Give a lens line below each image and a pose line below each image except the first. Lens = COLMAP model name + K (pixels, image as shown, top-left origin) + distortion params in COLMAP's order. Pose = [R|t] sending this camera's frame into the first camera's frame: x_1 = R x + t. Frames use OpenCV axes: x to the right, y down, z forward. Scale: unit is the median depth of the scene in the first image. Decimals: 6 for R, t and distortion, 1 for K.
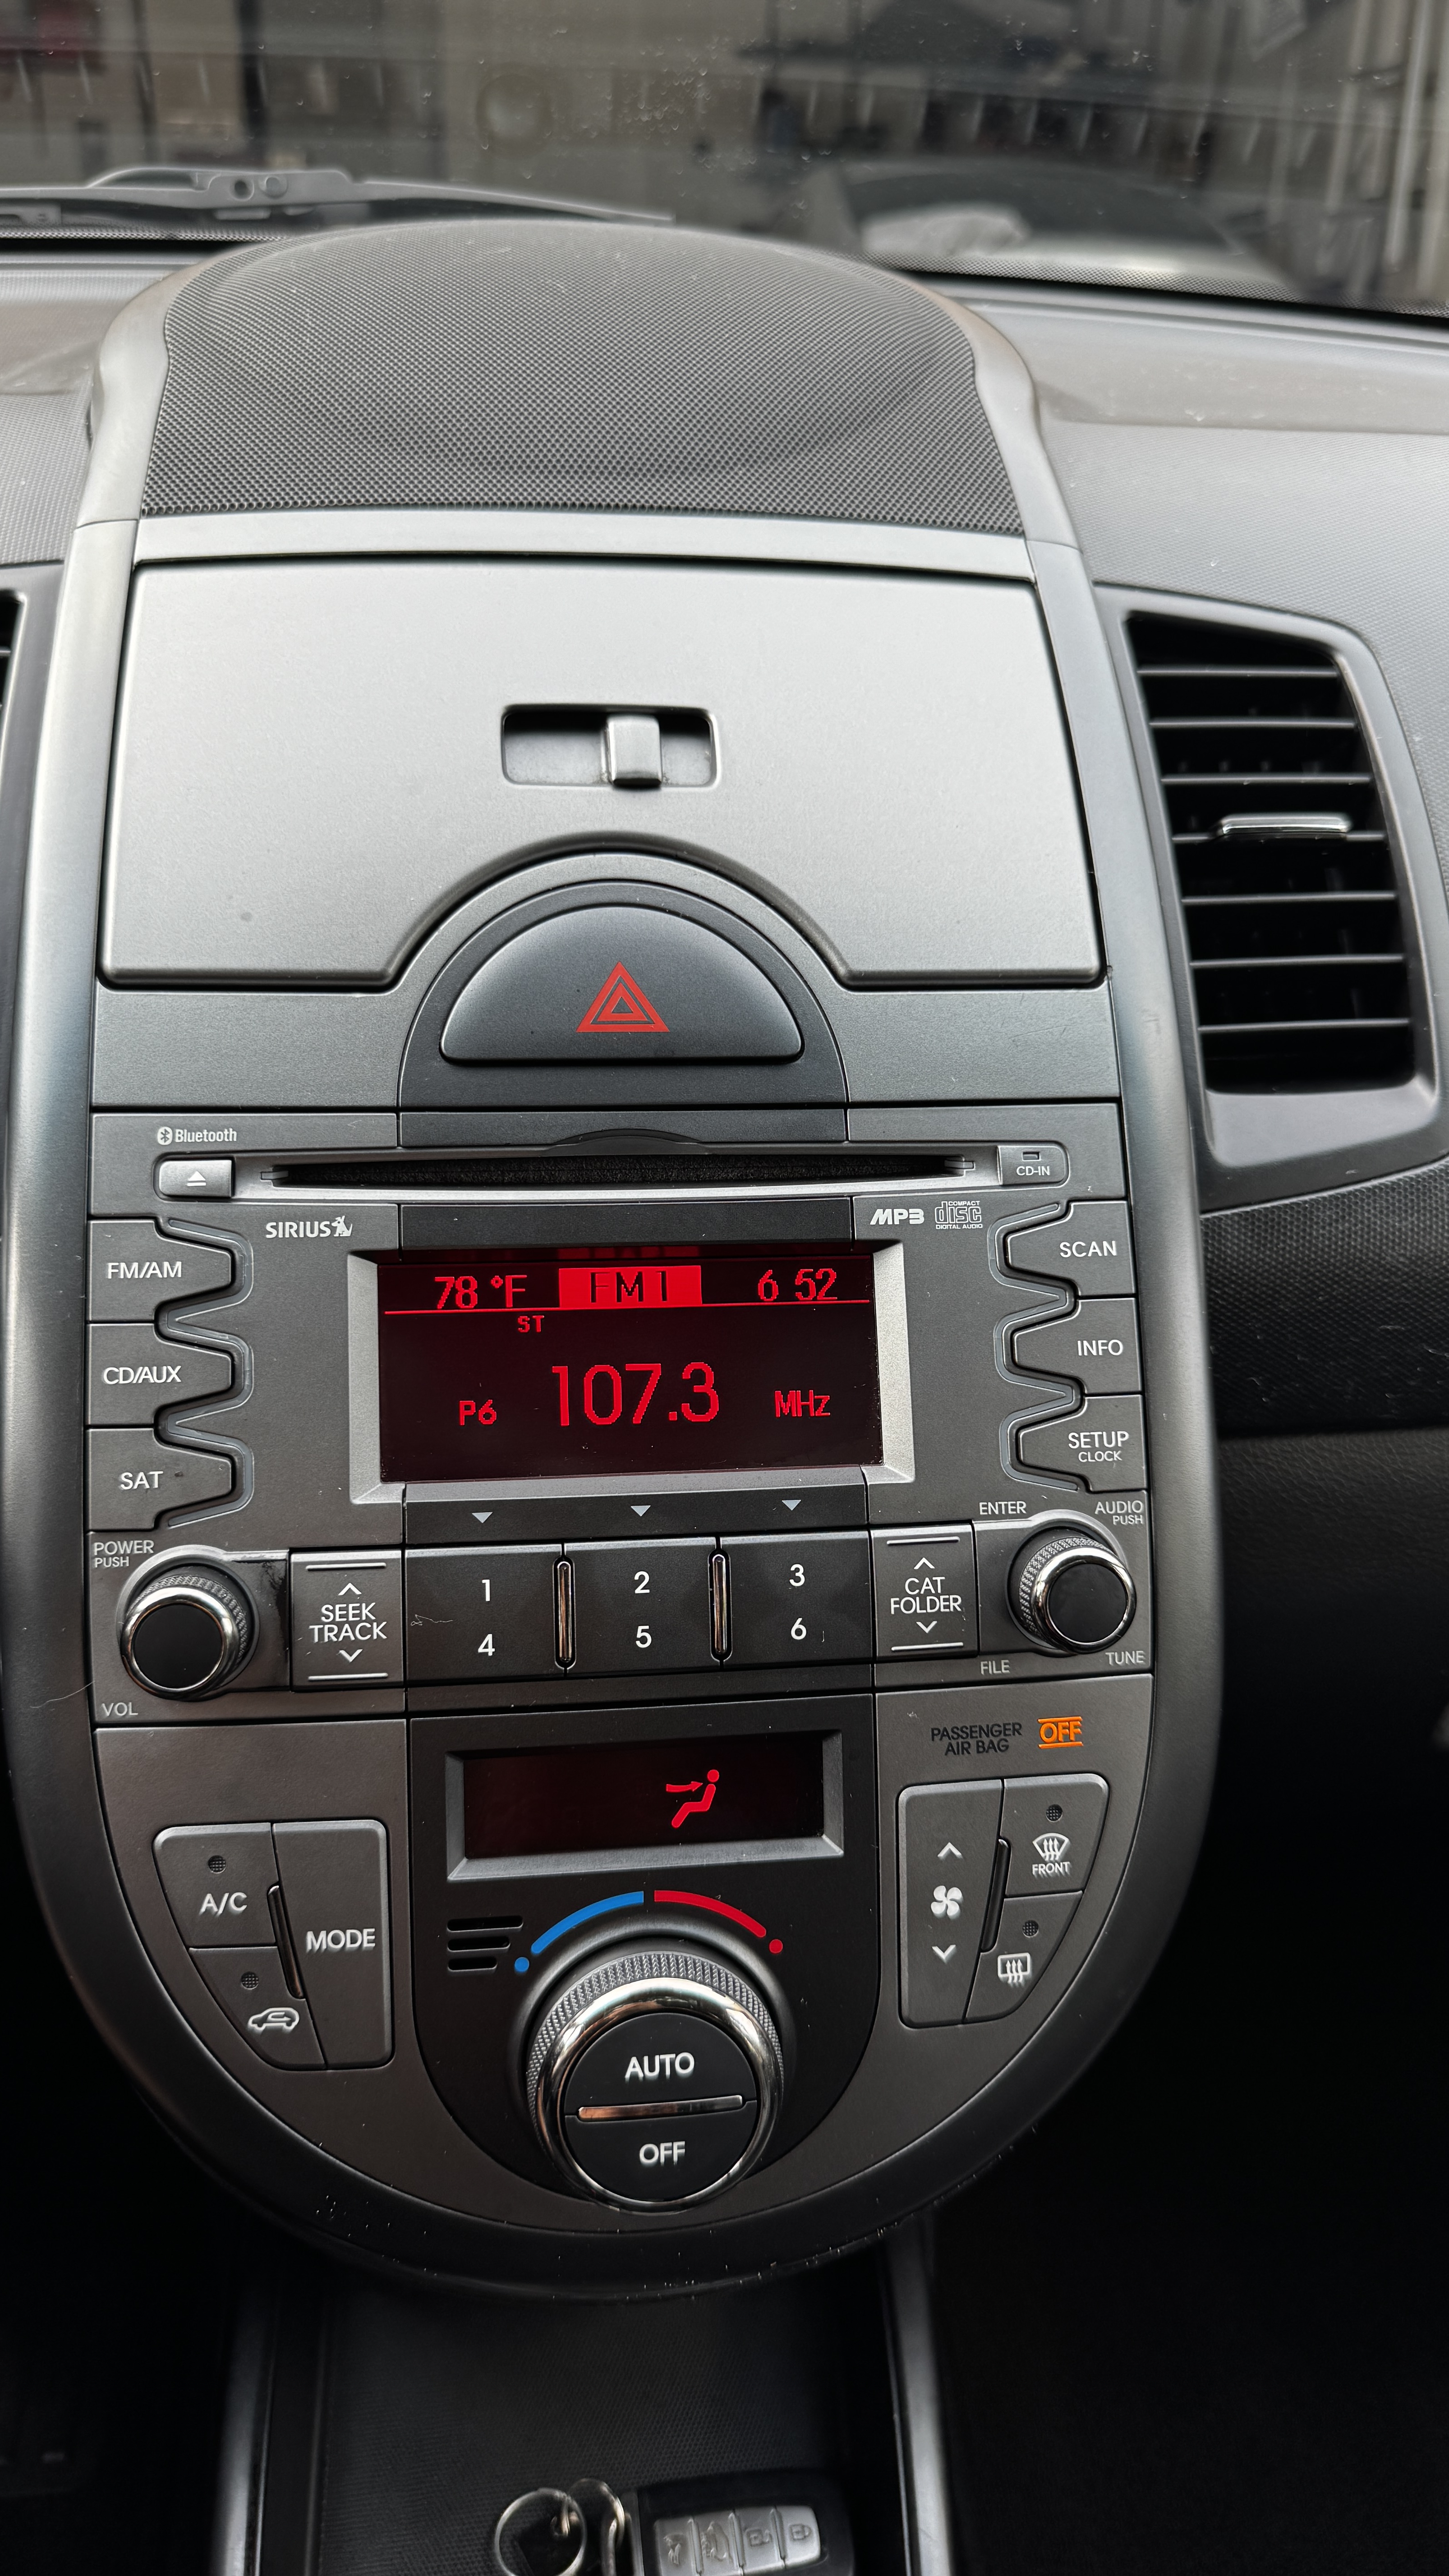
lens RADIAL K [[1879.8, 0, 730.7], [0, 1879.8, 1289.2], [0, 0, 1]] dist [0.008077, -0.013653]
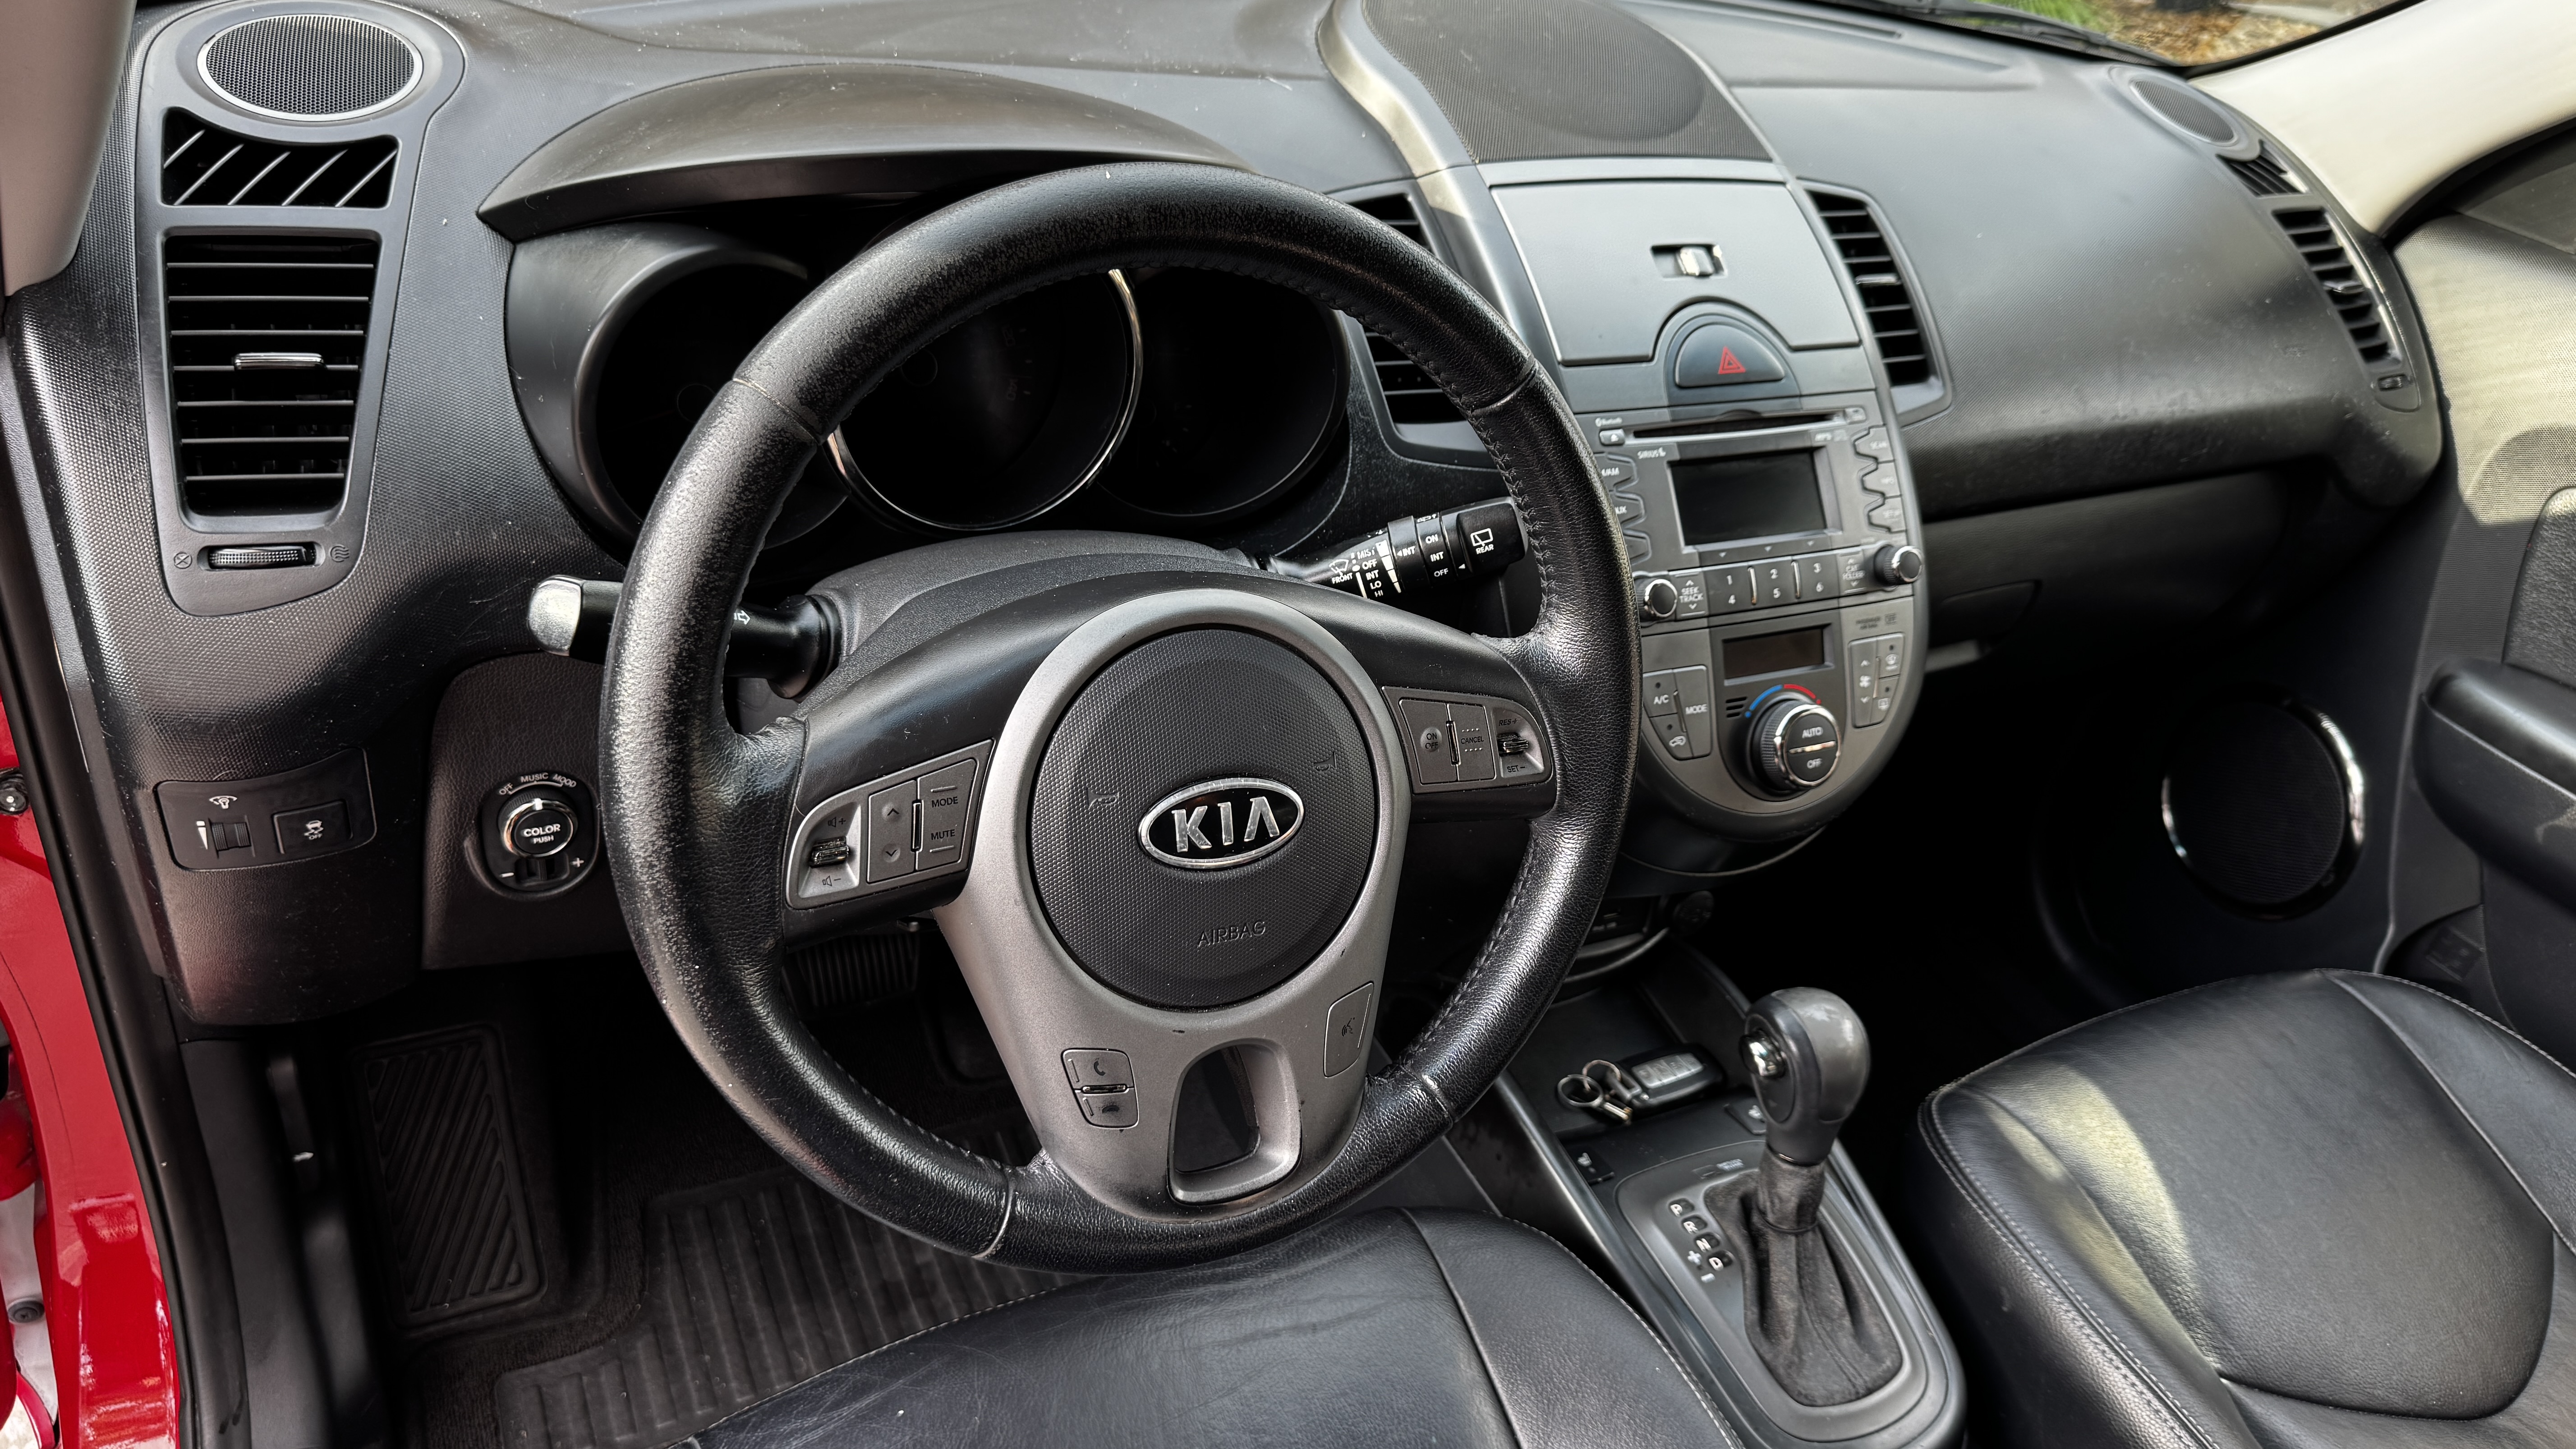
lens RADIAL K [[1879.8, 0, 1278.3], [0, 1879.8, 733.5], [0, 0, 1]] dist [0.008077, -0.013653]
pose [[0.922648, -0.116705, 0.367559, -1.702140], [0.096531, 0.992659, 0.072872, 0.113702], [-0.373365, -0.031754, 0.927141, -1.250041]]
